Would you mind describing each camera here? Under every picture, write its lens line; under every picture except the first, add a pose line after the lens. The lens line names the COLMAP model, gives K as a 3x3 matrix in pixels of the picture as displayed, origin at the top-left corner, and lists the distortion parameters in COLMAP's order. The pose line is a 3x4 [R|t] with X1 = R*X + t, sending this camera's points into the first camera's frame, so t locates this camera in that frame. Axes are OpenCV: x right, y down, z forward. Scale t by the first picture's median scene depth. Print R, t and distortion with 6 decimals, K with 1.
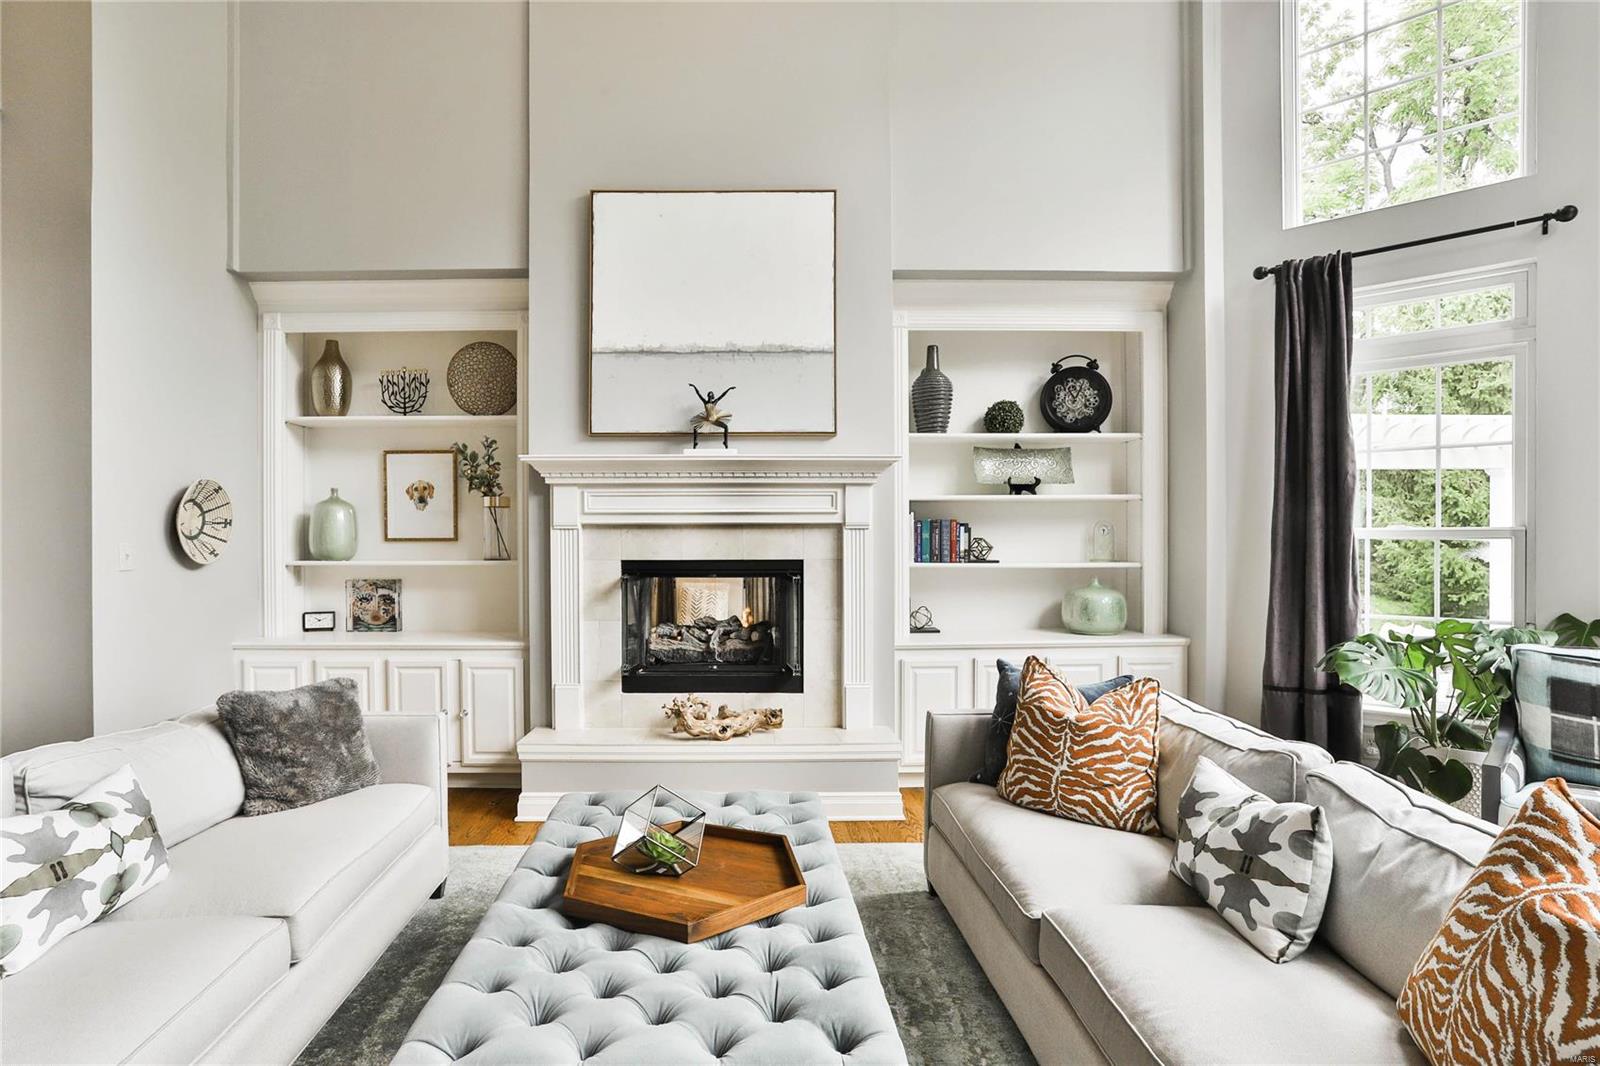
lens RADIAL K [[816.5, 0, 766.3], [0, 816.5, 544.2], [0, 0, 1]] dist [-0.060325, 0.037026]
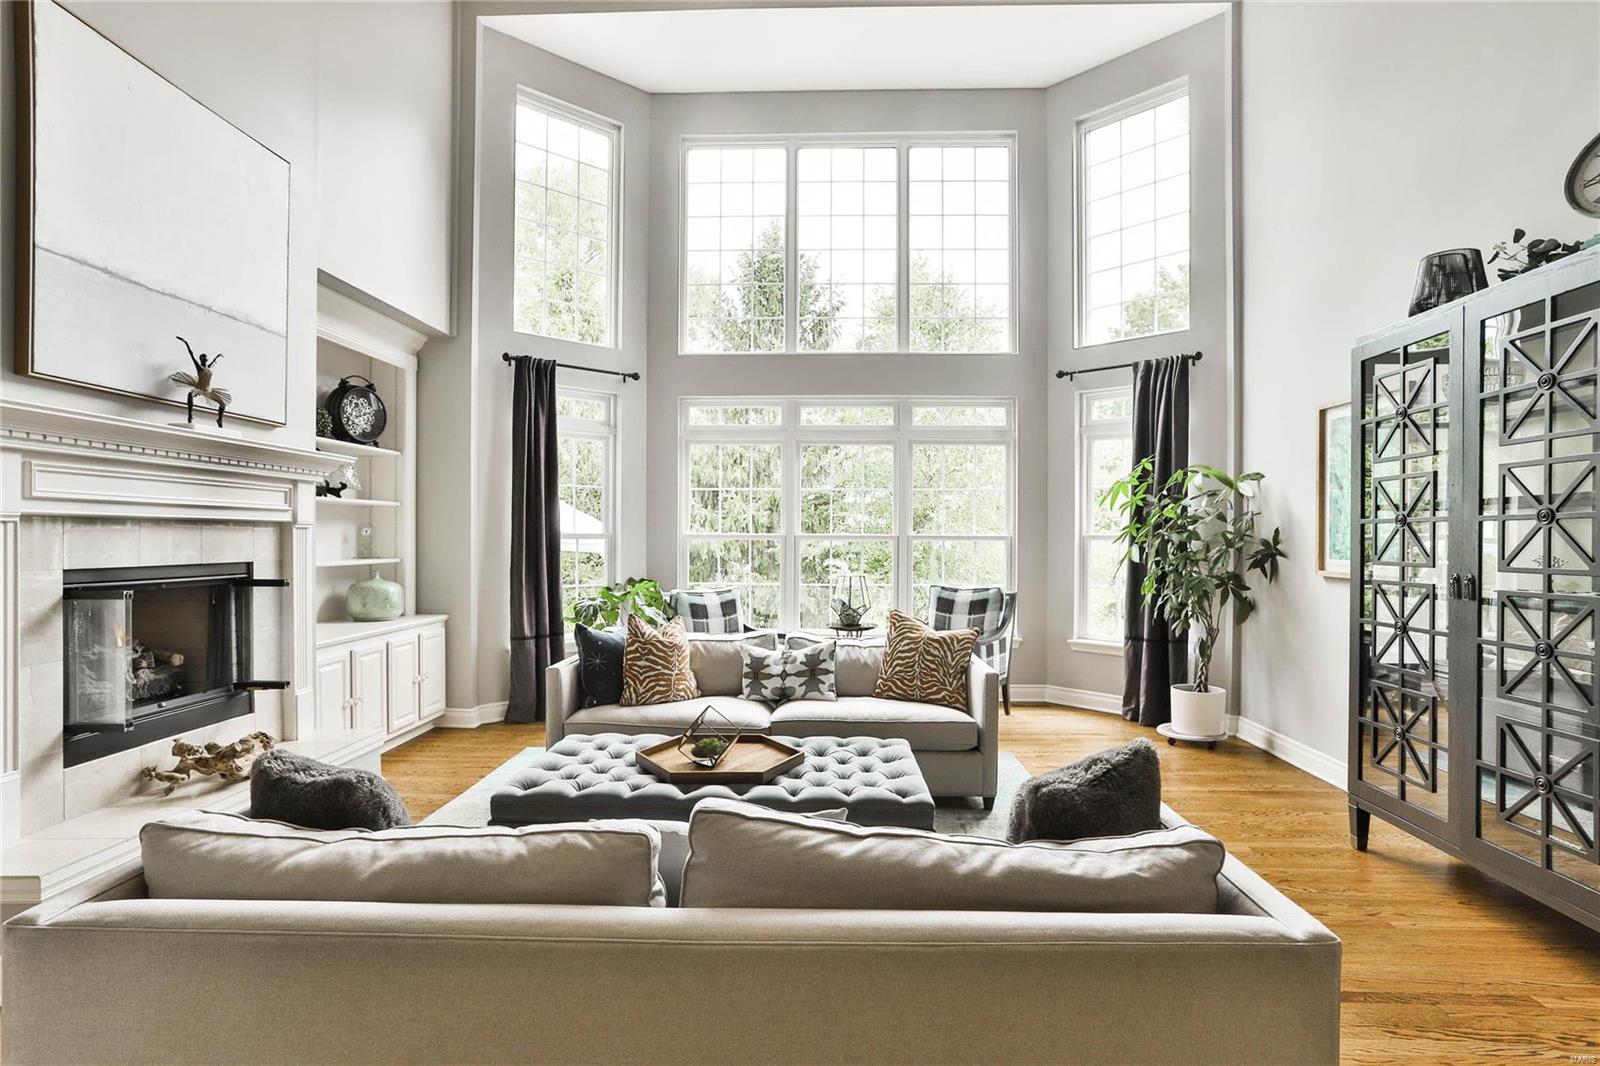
lens RADIAL K [[816.5, 0, 766.3], [0, 816.5, 544.2], [0, 0, 1]] dist [-0.060325, 0.037026]
pose [[0.101790, -0.004914, 0.994794, -0.755611], [0.004791, 0.999979, 0.004449, -0.001177], [-0.994794, 0.004313, 0.101811, 0.354501]]
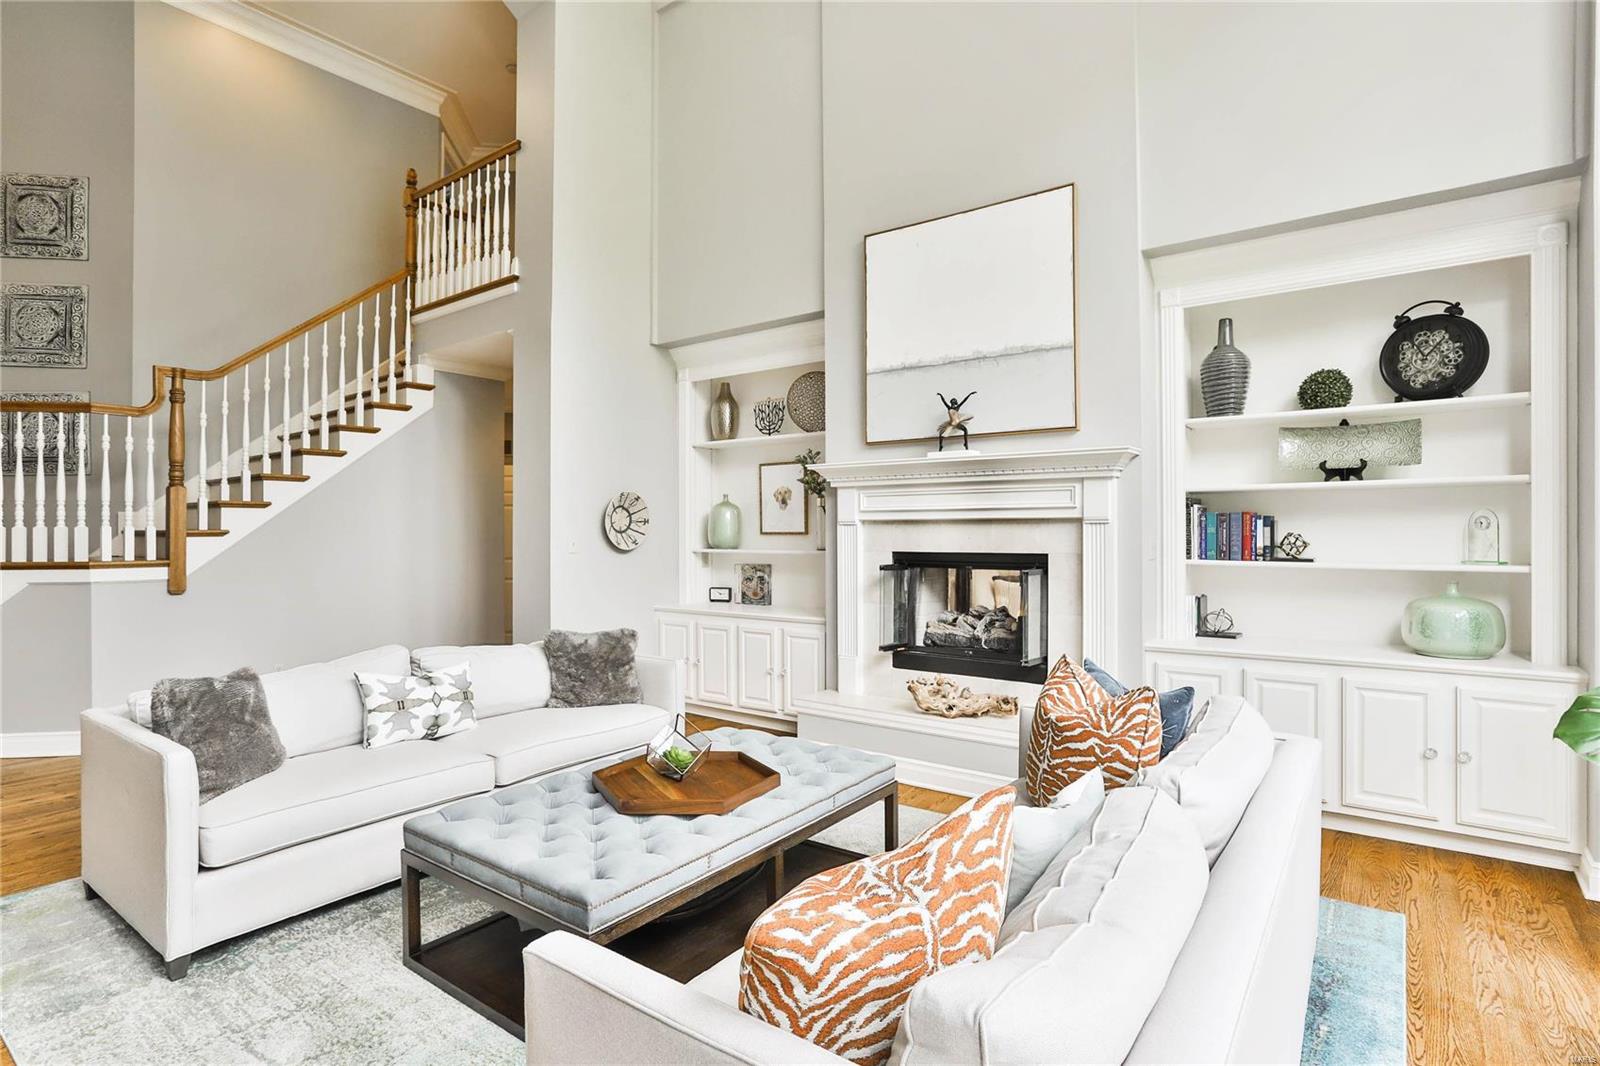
lens RADIAL K [[810.1, 0, 800.0], [0, 810.1, 533.0], [0, 0, 1]] dist [-0.061570, 0.034100]
pose [[0.794068, 0.001814, -0.607827, 0.404958], [-0.004024, 0.999989, -0.002272, -0.003673], [0.607816, 0.004249, 0.794067, 0.017372]]
